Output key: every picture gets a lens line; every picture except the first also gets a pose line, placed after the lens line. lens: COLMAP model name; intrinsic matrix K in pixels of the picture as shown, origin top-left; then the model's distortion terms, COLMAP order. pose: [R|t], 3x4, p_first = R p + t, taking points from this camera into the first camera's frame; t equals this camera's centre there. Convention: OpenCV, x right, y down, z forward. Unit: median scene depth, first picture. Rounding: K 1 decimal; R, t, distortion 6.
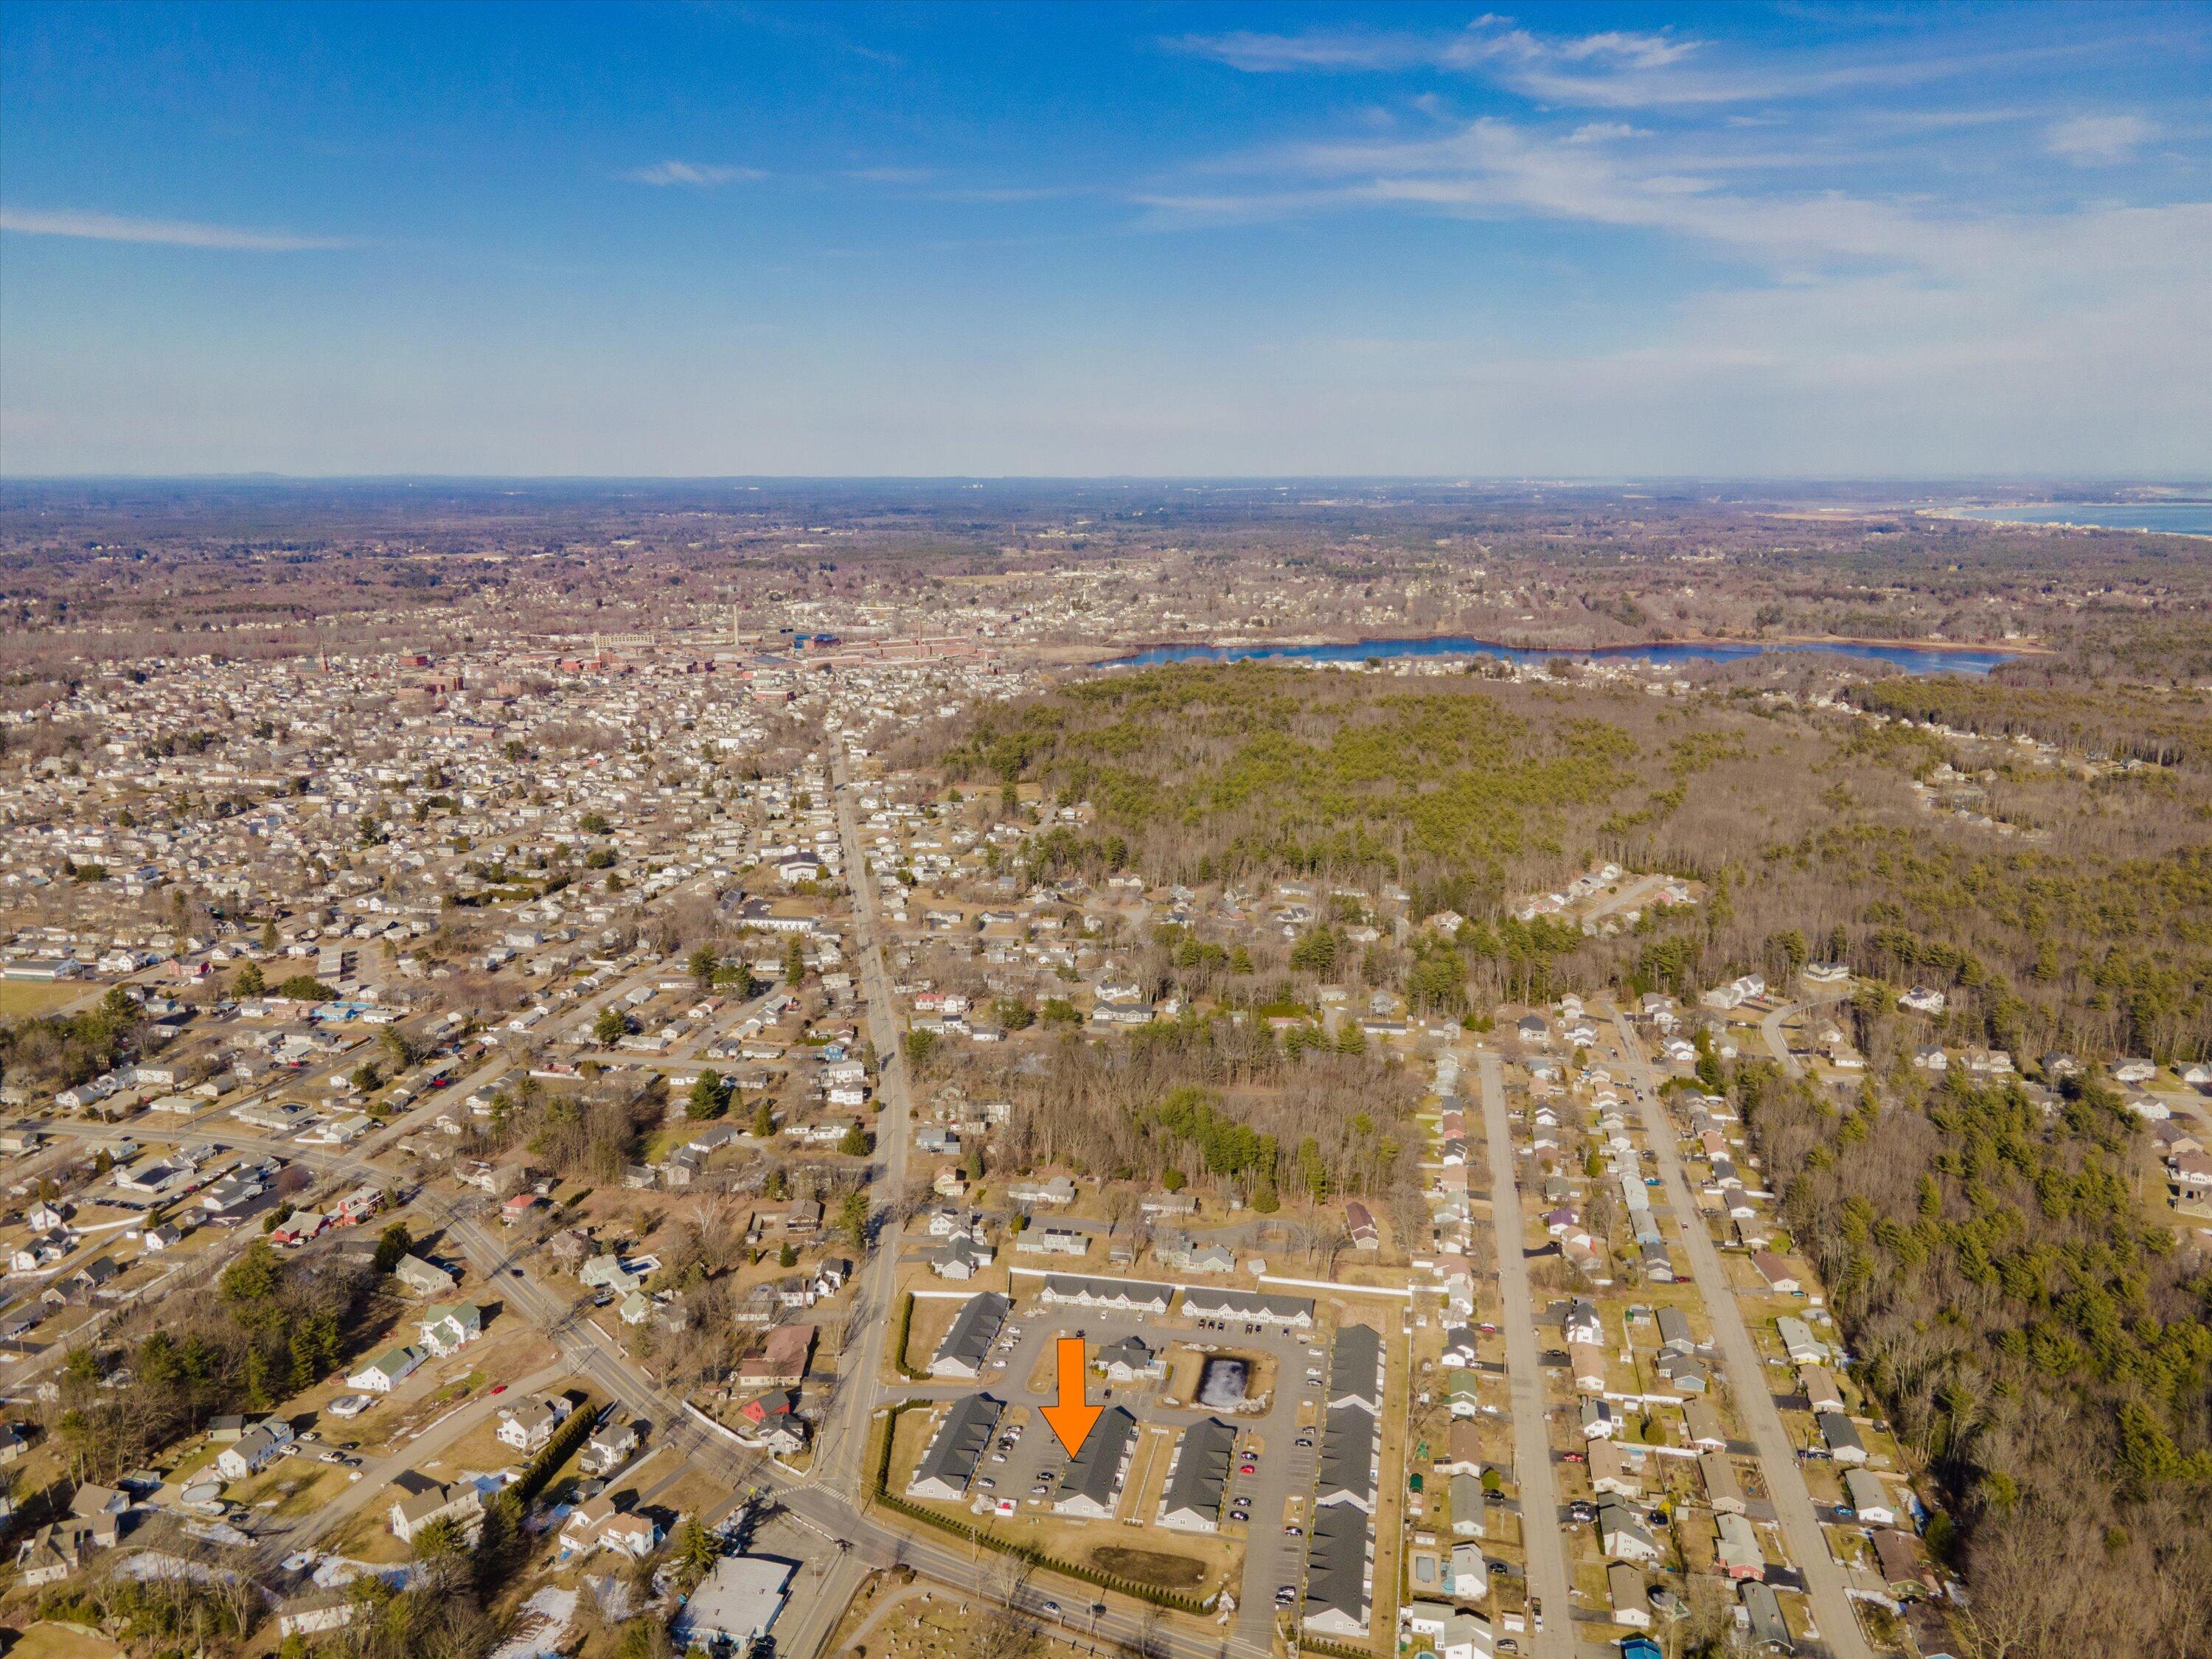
lens RADIAL K [[1634.4, 0, 1110.6], [0, 1634.4, 836.1], [0, 0, 1]] dist [0.027732, 0.023845]
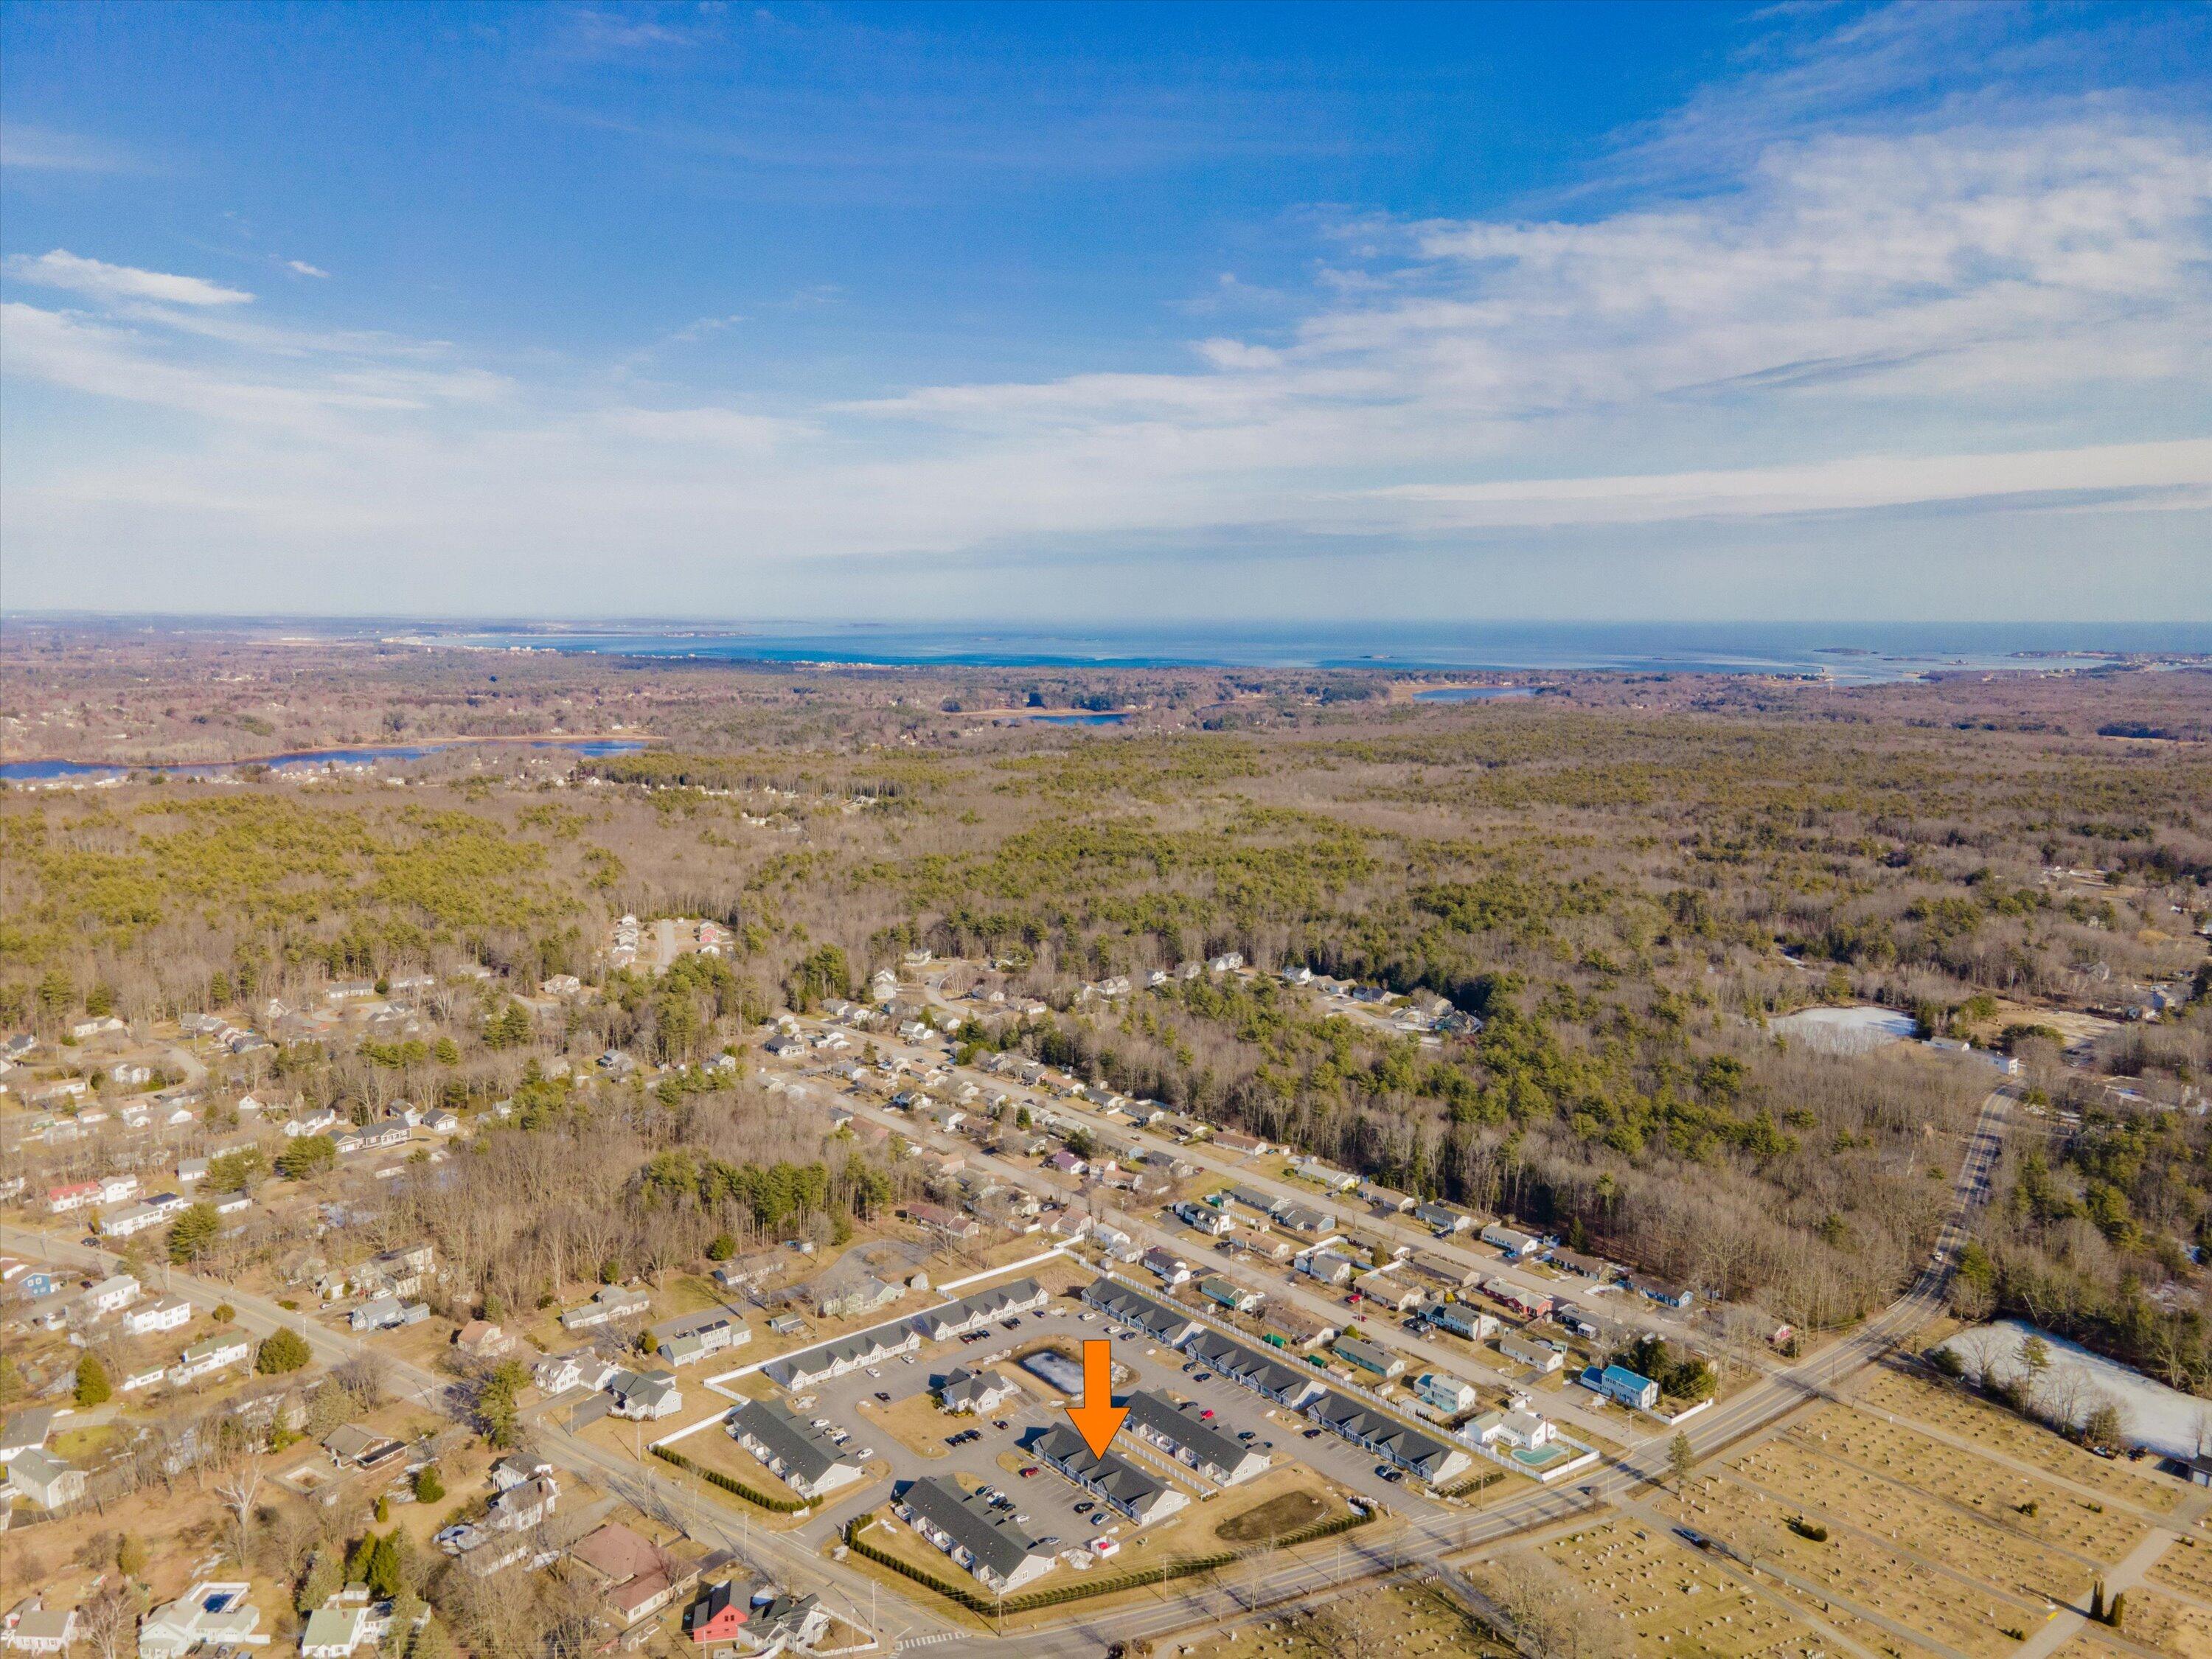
lens RADIAL K [[1634.4, 0, 1106.6], [0, 1634.4, 829.3], [0, 0, 1]] dist [0.027732, 0.023845]
pose [[0.627469, -0.100887, 0.772078, -0.557375], [0.167123, 0.985911, -0.006992, 0.045310], [-0.760495, 0.133419, 0.635490, 0.346902]]
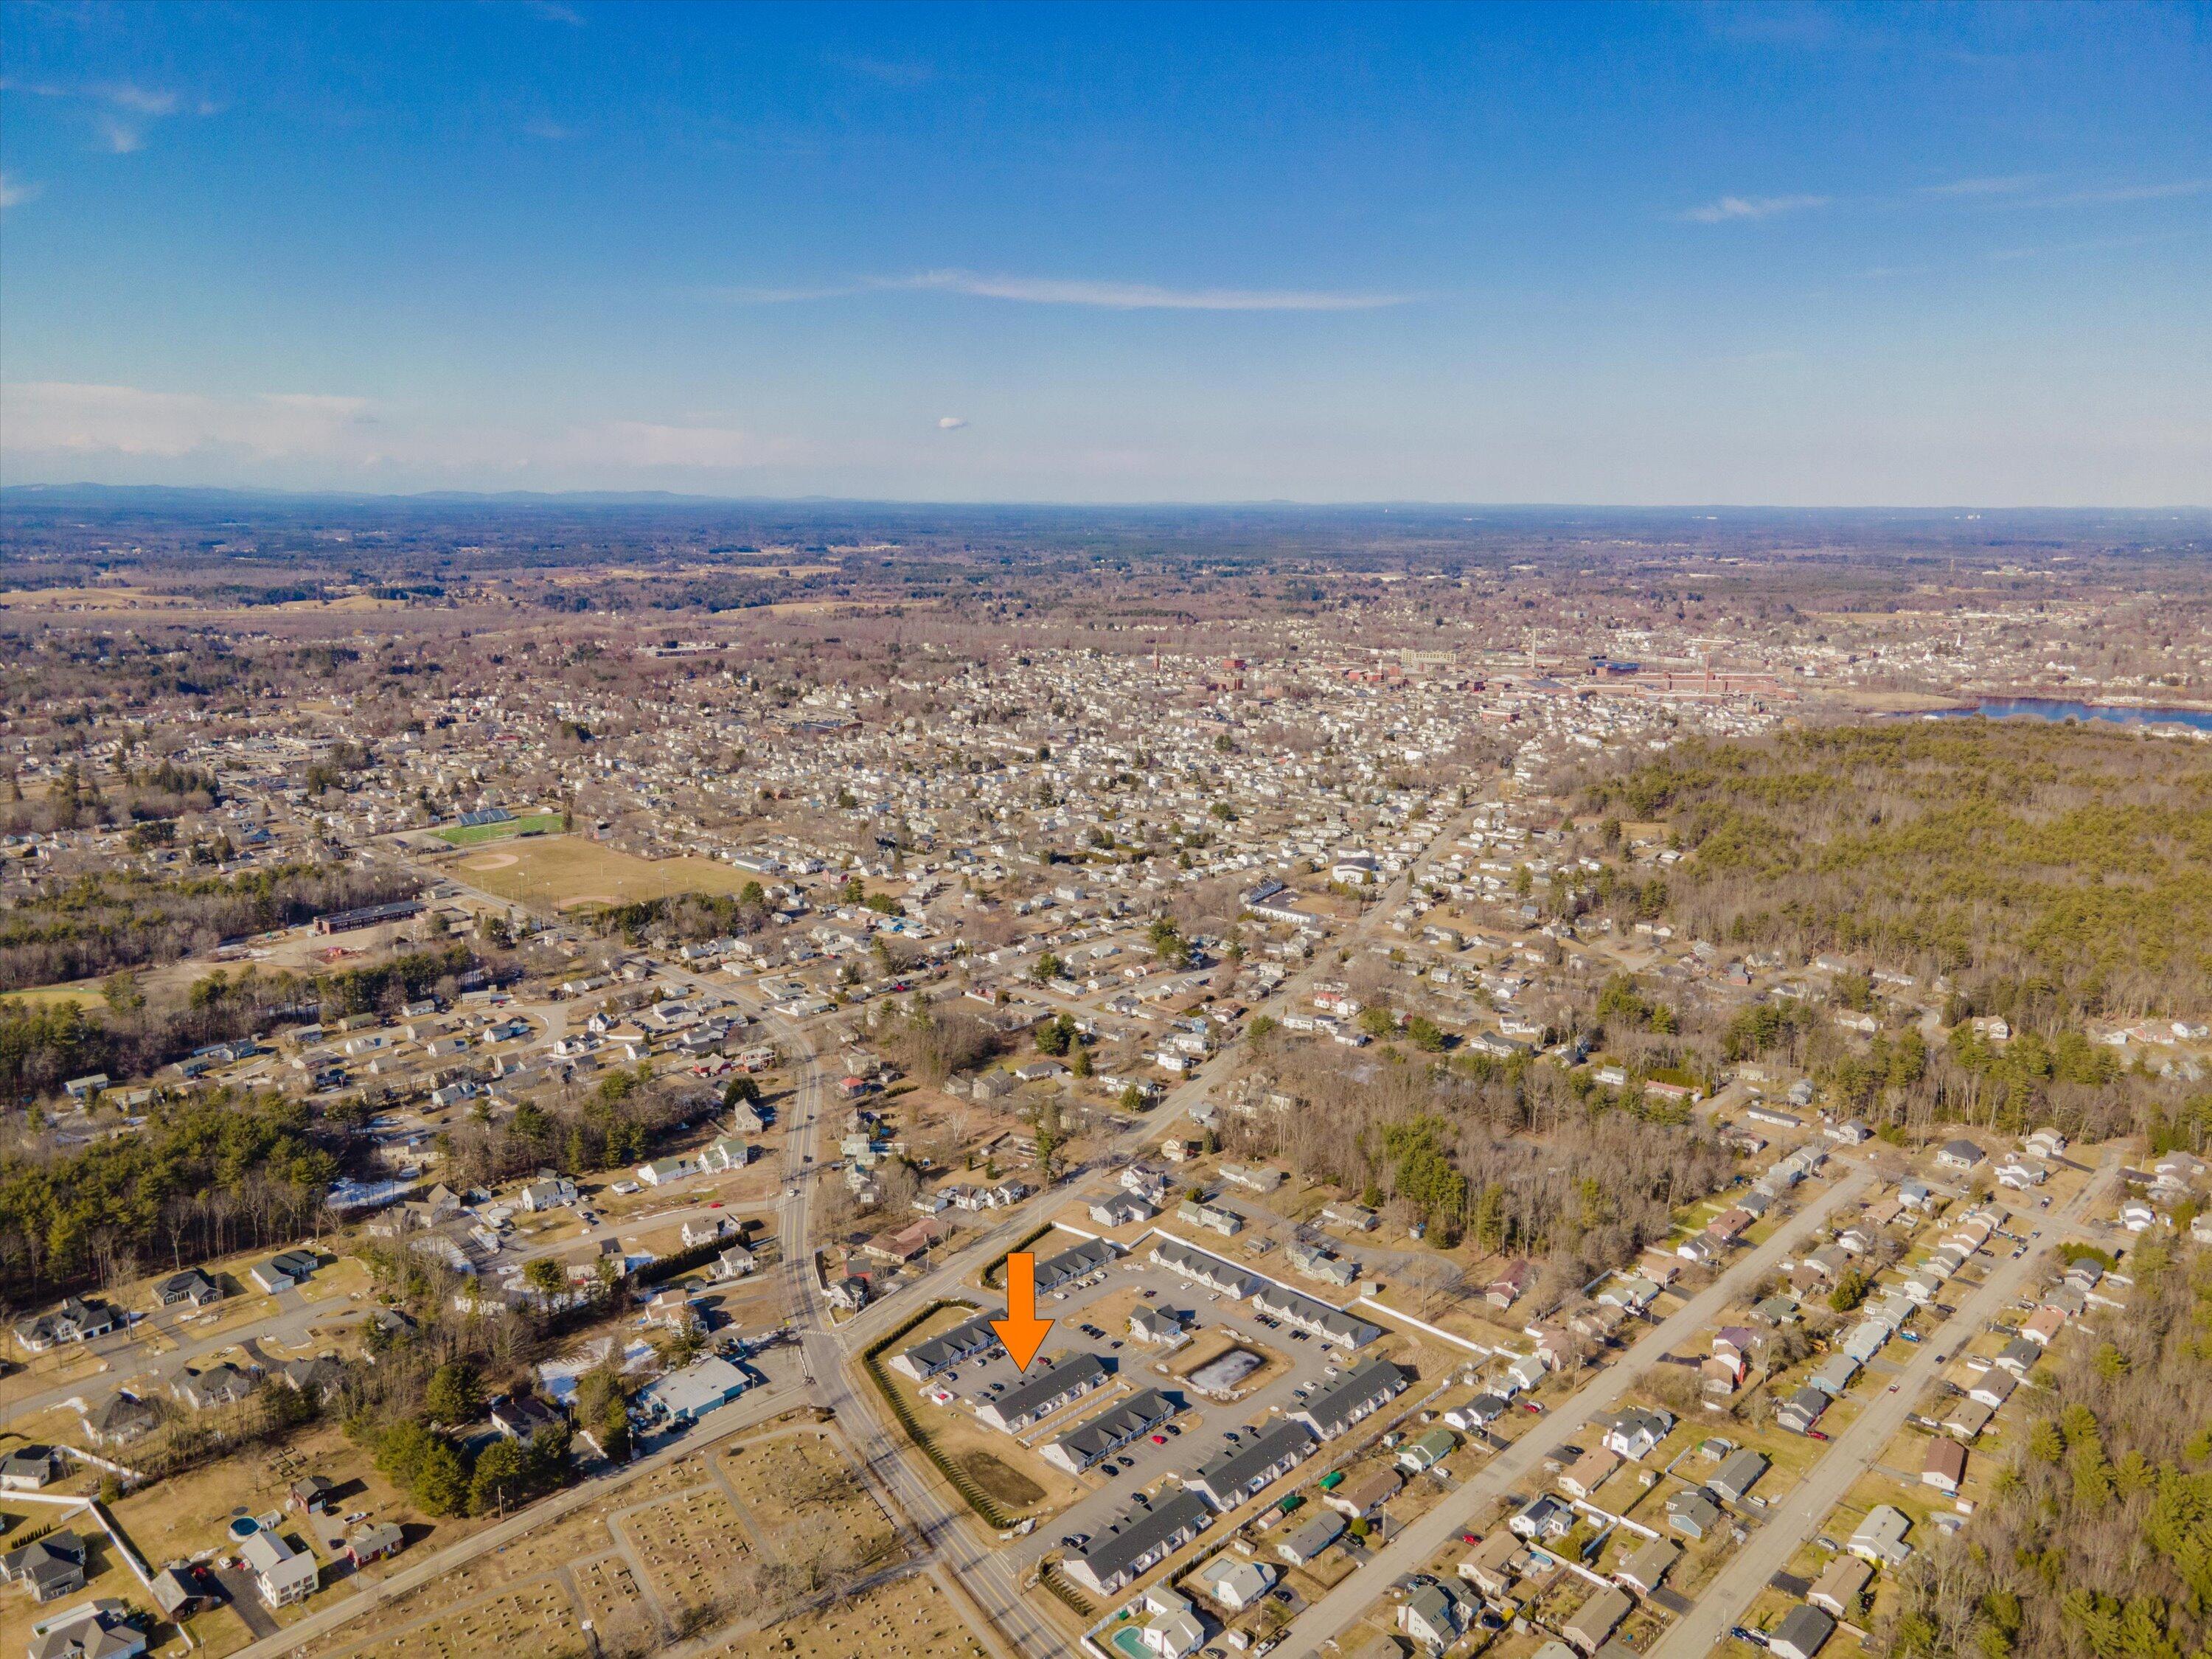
lens RADIAL K [[1634.4, 0, 1108.6], [0, 1634.4, 823.5], [0, 0, 1]] dist [0.027732, 0.023845]
pose [[0.842918, 0.115739, -0.525446, 0.478178], [-0.128225, 0.991663, 0.012733, -0.007531], [0.522540, 0.056643, 0.850731, 0.069351]]
